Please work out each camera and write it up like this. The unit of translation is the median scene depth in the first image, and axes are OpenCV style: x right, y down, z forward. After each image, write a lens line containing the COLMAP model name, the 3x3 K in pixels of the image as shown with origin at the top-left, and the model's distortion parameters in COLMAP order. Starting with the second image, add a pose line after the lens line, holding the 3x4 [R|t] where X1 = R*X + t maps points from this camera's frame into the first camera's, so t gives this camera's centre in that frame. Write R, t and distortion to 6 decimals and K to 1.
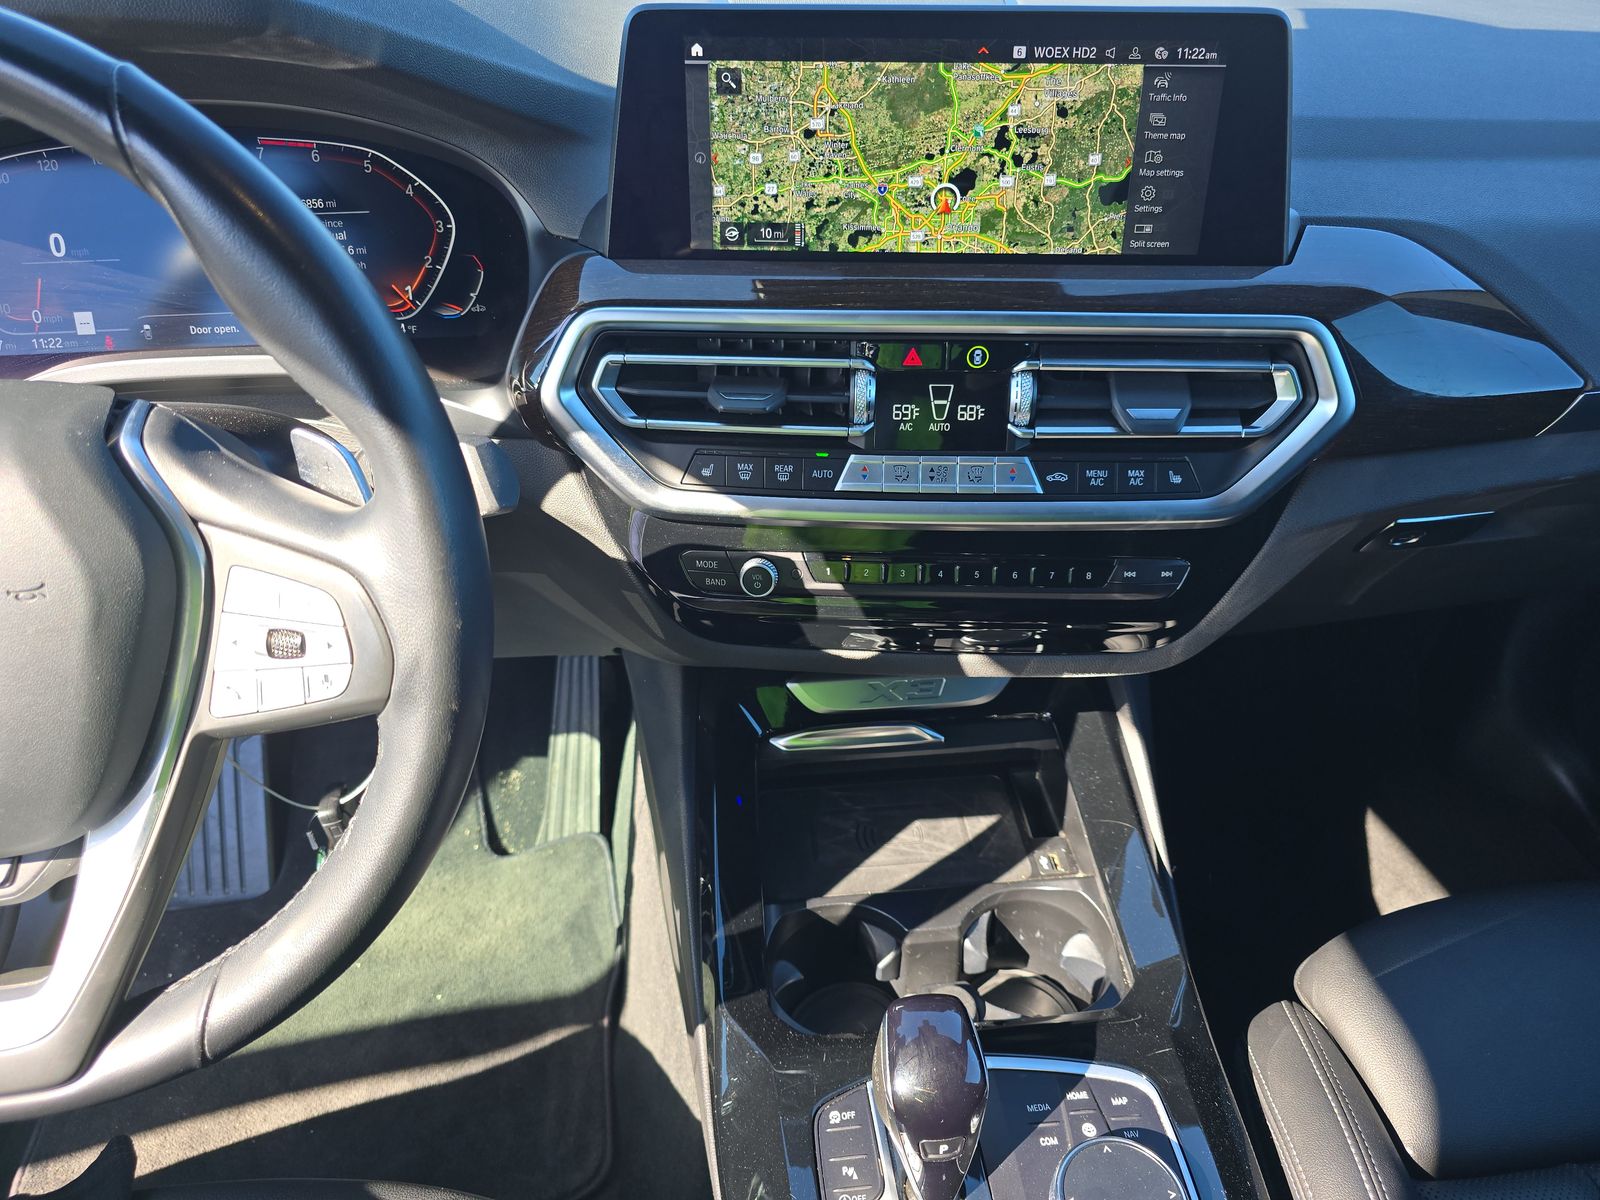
lens RADIAL K [[1091.8, 0, 800.0], [0, 1091.8, 600.0], [0, 0, 1]] dist [0.033334, -0.036916]
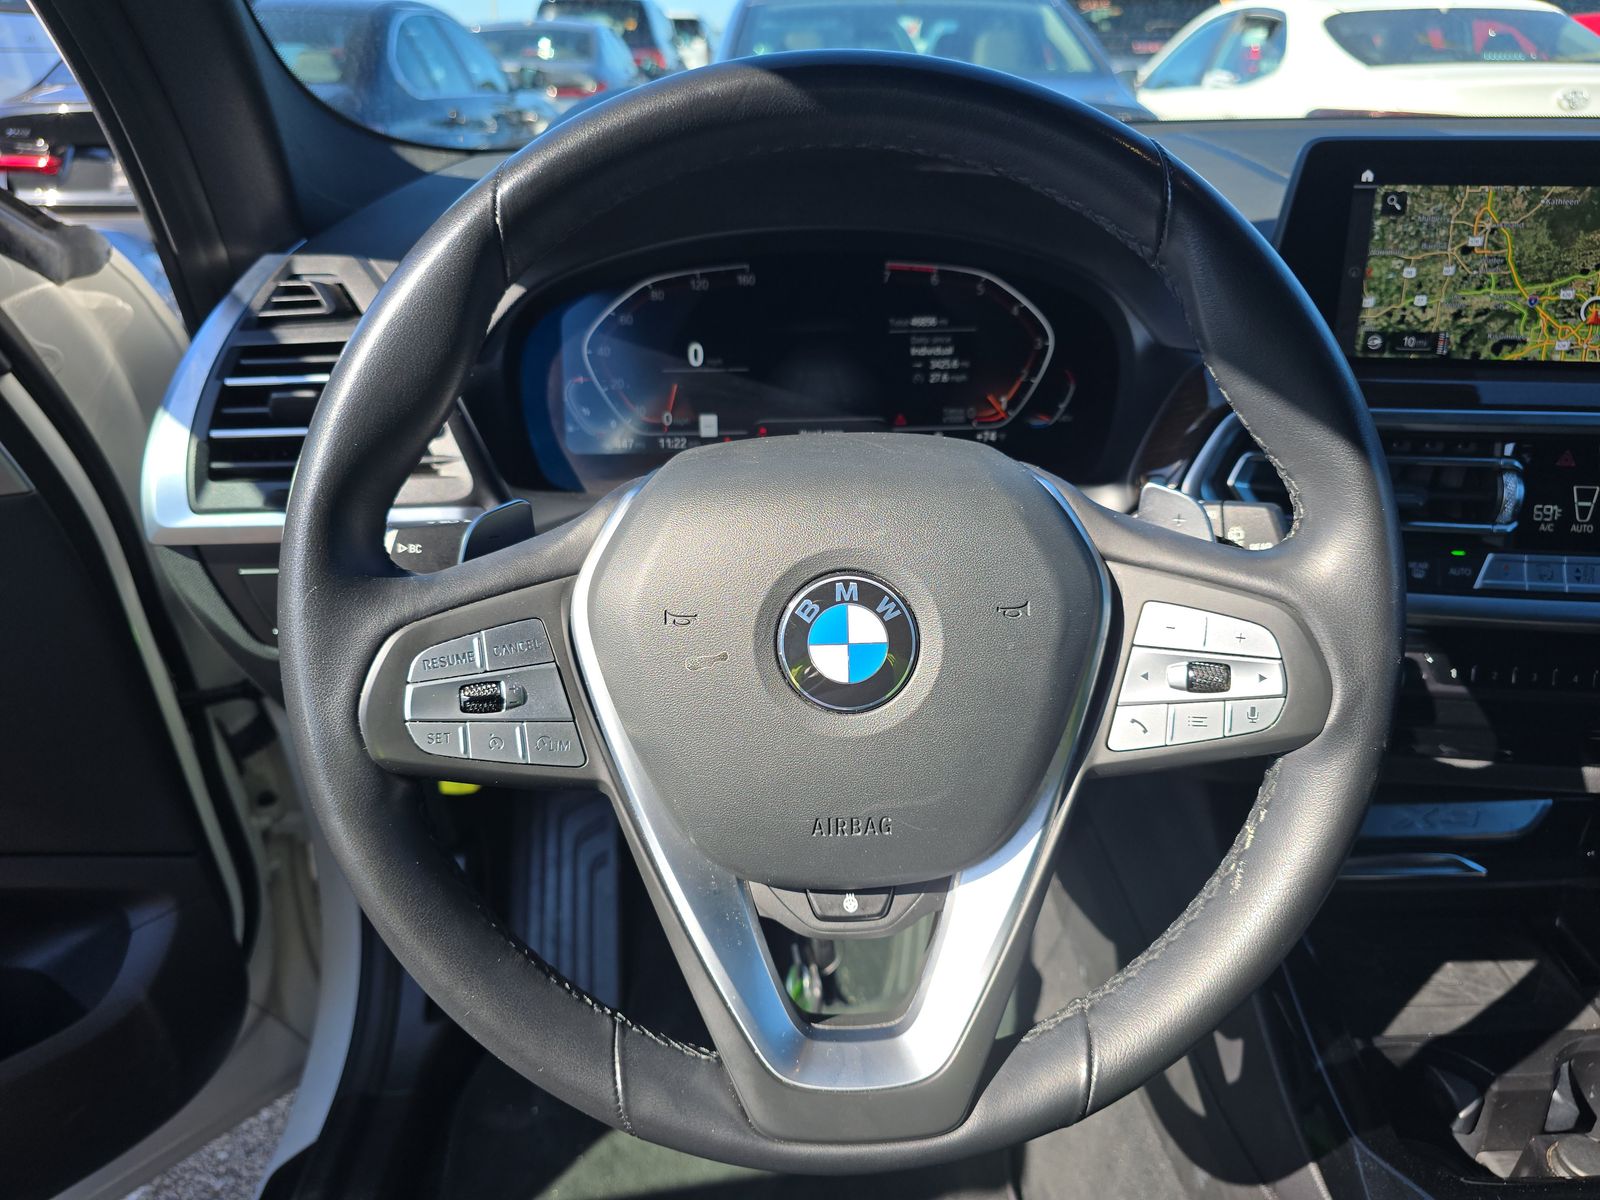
lens RADIAL K [[1110.1, 0, 800.0], [0, 1110.1, 600.0], [0, 0, 1]] dist [0.041840, -0.042657]
pose [[0.997723, 0.024349, -0.062902, -0.538968], [-0.034886, 0.984429, -0.172285, 0.111664], [0.057727, 0.174087, 0.983037, -0.039426]]
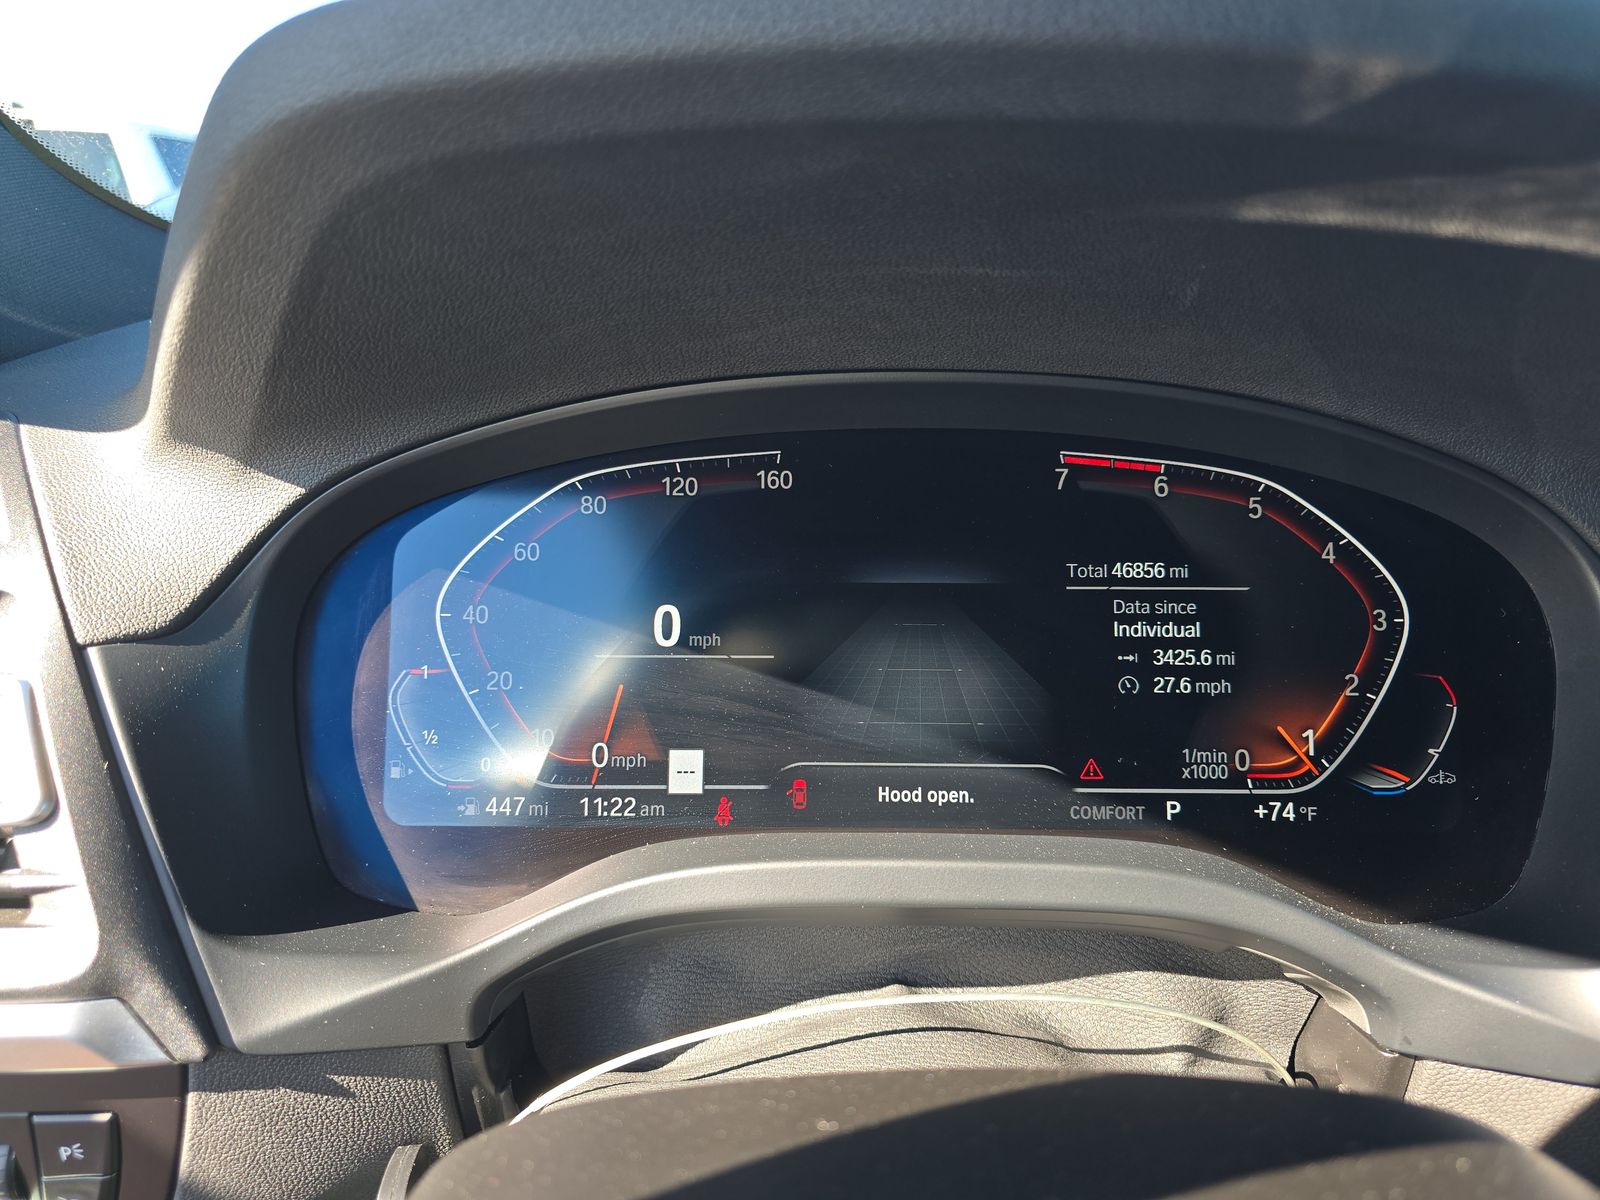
lens RADIAL K [[1110.1, 0, 800.0], [0, 1110.1, 600.0], [0, 0, 1]] dist [0.041840, -0.042657]
pose [[0.995242, 0.040476, -0.088633, -0.612552], [-0.067020, 0.944652, -0.321154, -0.181619], [0.070728, 0.325566, 0.942870, 0.539843]]
